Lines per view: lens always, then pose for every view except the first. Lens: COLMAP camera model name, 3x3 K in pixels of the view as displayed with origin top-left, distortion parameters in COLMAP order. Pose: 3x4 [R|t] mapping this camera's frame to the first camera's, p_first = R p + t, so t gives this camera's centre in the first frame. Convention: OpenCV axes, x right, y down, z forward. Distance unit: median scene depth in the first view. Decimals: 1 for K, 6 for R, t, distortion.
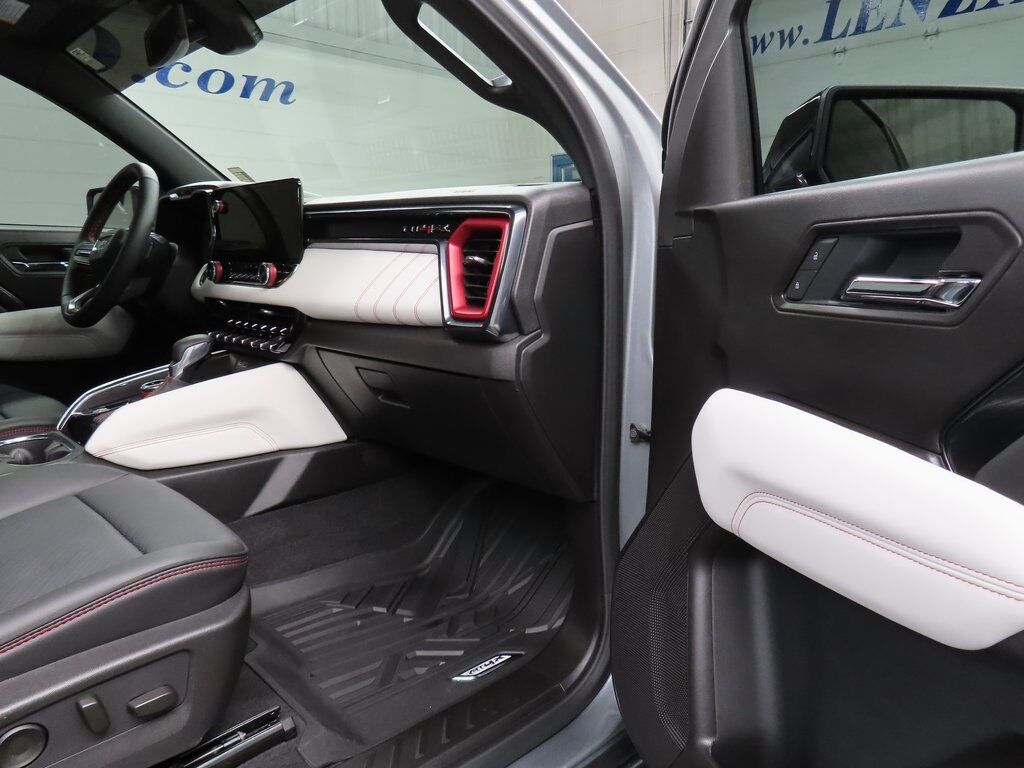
lens RADIAL K [[732.6, 0, 509.8], [0, 732.6, 380.9], [0, 0, 1]] dist [-0.008928, 0.001675]
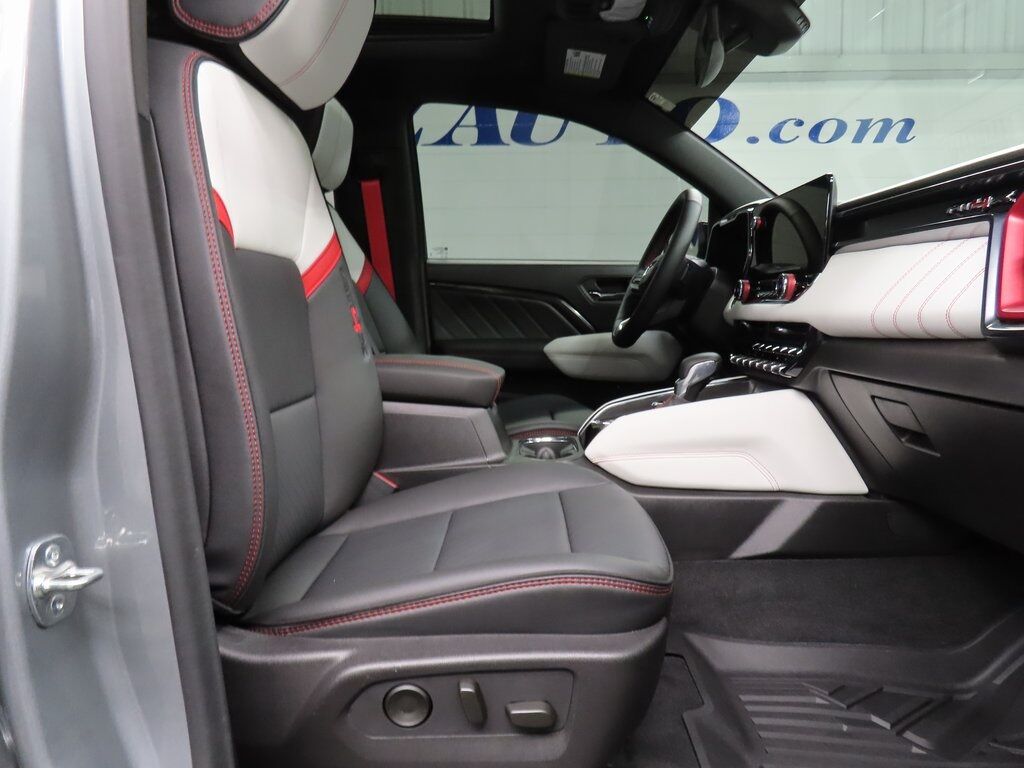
lens RADIAL K [[732.6, 0, 509.8], [0, 732.6, 380.9], [0, 0, 1]] dist [-0.008928, 0.001675]
pose [[0.704835, 0.062998, -0.706569, 0.061583], [-0.119669, 0.992333, -0.030899, 0.032291], [0.699205, 0.106333, 0.706969, 0.162404]]
